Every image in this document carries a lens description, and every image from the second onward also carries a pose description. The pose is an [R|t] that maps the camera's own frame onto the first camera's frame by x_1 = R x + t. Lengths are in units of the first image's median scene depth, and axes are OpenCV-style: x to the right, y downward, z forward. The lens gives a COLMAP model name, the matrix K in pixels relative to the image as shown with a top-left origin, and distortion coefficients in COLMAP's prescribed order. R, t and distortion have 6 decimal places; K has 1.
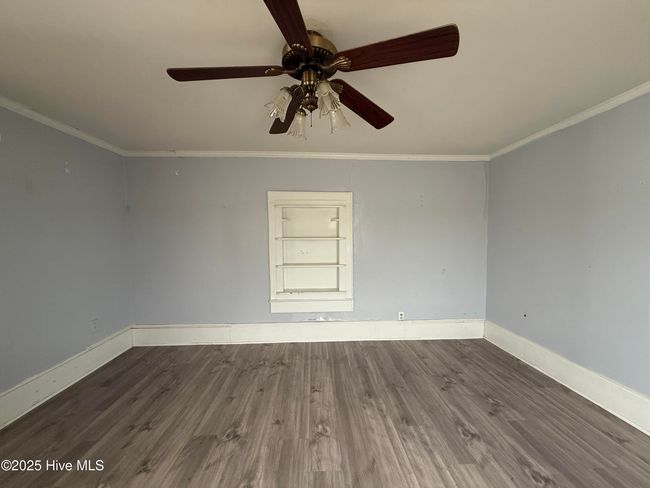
lens RADIAL K [[258.5, 0, 324.1], [0, 258.5, 244.0], [0, 0, 1]] dist [0.000020, 0.000421]
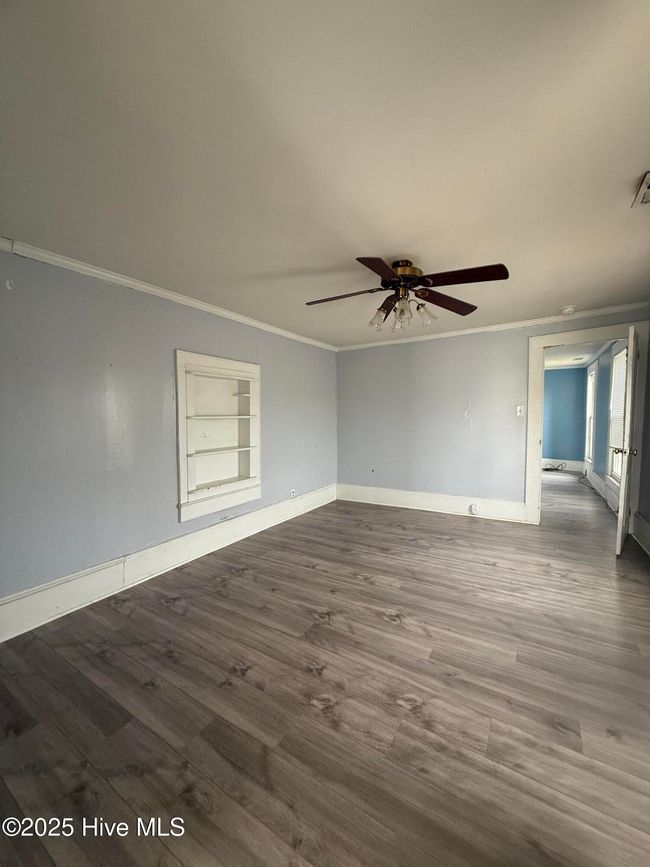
lens RADIAL K [[344.8, 0, 325.3], [0, 344.8, 430.6], [0, 0, 1]] dist [0.000020, 0.000421]
pose [[0.566126, -0.040015, 0.823347, -0.837193], [0.037806, 0.999030, 0.022558, 0.009945], [-0.823451, 0.018357, 0.567090, 0.149270]]
